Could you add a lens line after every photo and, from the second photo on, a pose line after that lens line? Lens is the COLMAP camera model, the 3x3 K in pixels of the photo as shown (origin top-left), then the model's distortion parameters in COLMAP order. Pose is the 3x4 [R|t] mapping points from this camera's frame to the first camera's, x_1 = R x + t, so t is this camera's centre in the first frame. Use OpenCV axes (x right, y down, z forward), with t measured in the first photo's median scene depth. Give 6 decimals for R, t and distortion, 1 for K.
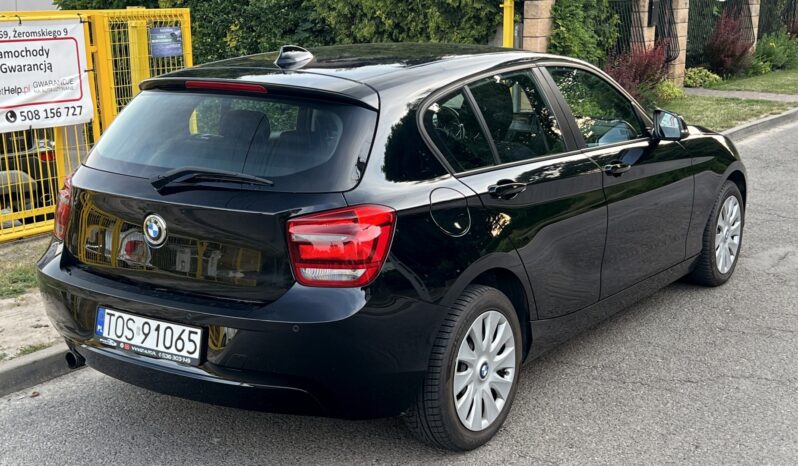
lens RADIAL K [[1069.7, 0, 394.6], [0, 1069.7, 233.5], [0, 0, 1]] dist [0.207885, -0.649400]
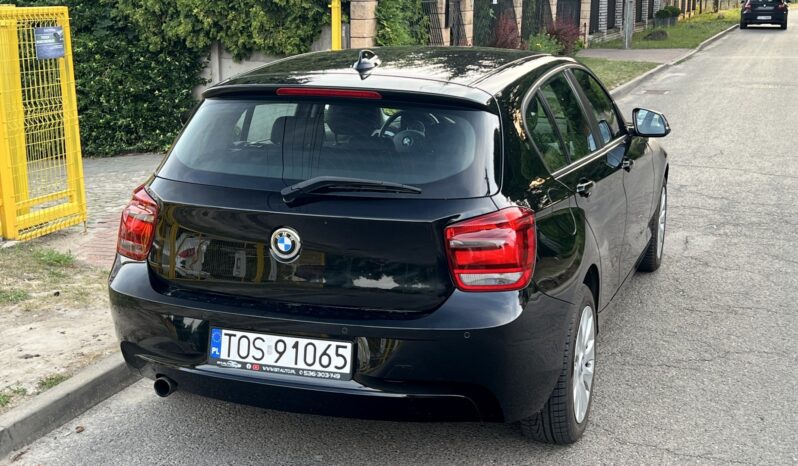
lens RADIAL K [[1070.4, 0, 399.0], [0, 1070.4, 233.0], [0, 0, 1]] dist [0.212021, -0.684189]
pose [[0.962987, -0.047577, 0.265317, -0.373371], [0.047194, 0.998855, 0.007821, -0.015392], [-0.265385, 0.004990, 0.964130, 0.048608]]
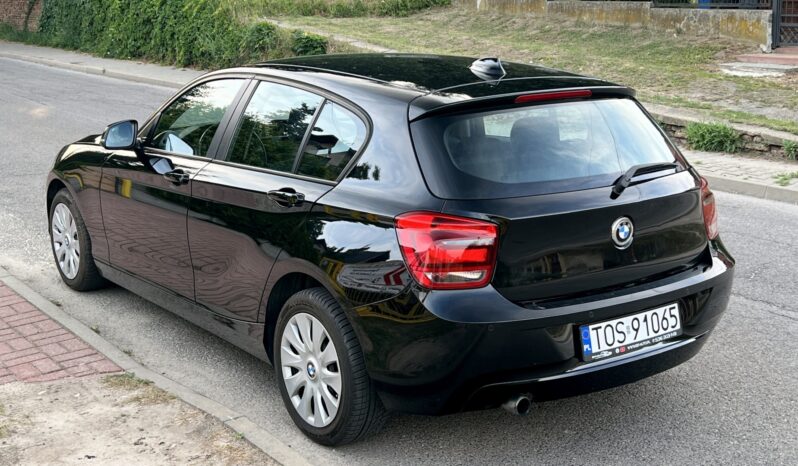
lens RADIAL K [[1070.4, 0, 399.0], [0, 1070.4, 233.0], [0, 0, 1]] dist [0.212021, -0.684189]
pose [[0.321219, -0.199533, 0.925746, -1.254163], [0.204672, 0.969075, 0.137854, -0.190157], [-0.924623, 0.145193, 0.352124, 0.819849]]
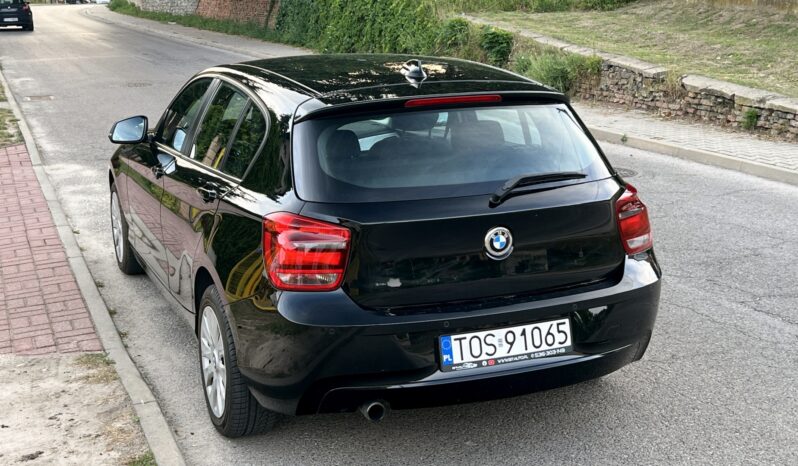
lens RADIAL K [[1069.7, 0, 394.6], [0, 1069.7, 233.5], [0, 0, 1]] dist [0.207885, -0.649400]
pose [[0.542246, -0.185842, 0.819410, -1.096887], [0.190691, 0.977004, 0.095394, -0.125685], [-0.818295, 0.104528, 0.565215, 0.496875]]
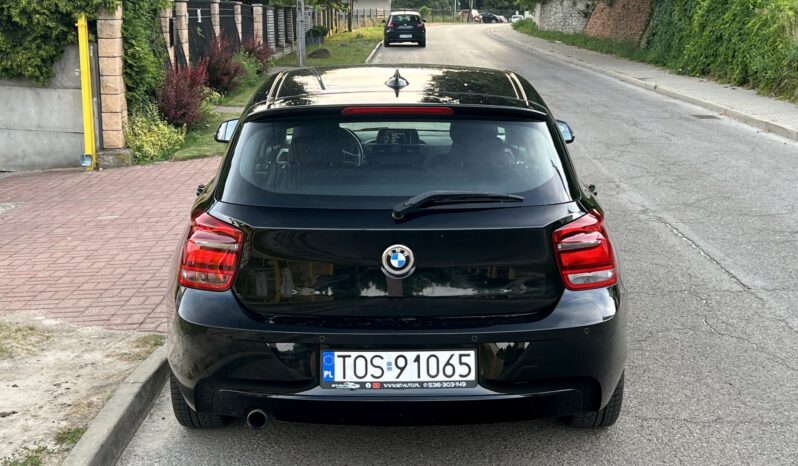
lens RADIAL K [[1070.4, 0, 399.0], [0, 1070.4, 233.0], [0, 0, 1]] dist [0.212021, -0.684189]
pose [[0.814230, -0.108562, 0.570302, -0.760572], [0.118547, 0.992752, 0.019727, -0.045840], [-0.568310, 0.051545, 0.821198, 0.201269]]
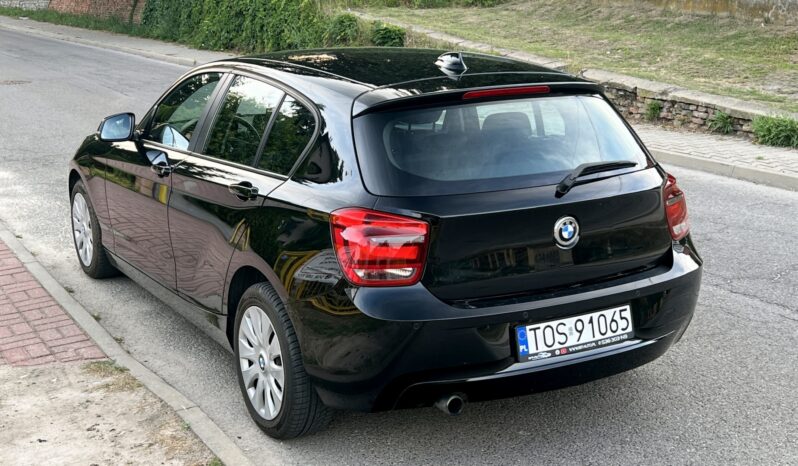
lens RADIAL K [[1069.7, 0, 394.6], [0, 1069.7, 233.5], [0, 0, 1]] dist [0.207885, -0.649400]
pose [[0.421053, -0.201999, 0.884257, -1.189299], [0.202591, 0.971202, 0.125394, -0.162036], [-0.884122, 0.126345, 0.449850, 0.673194]]
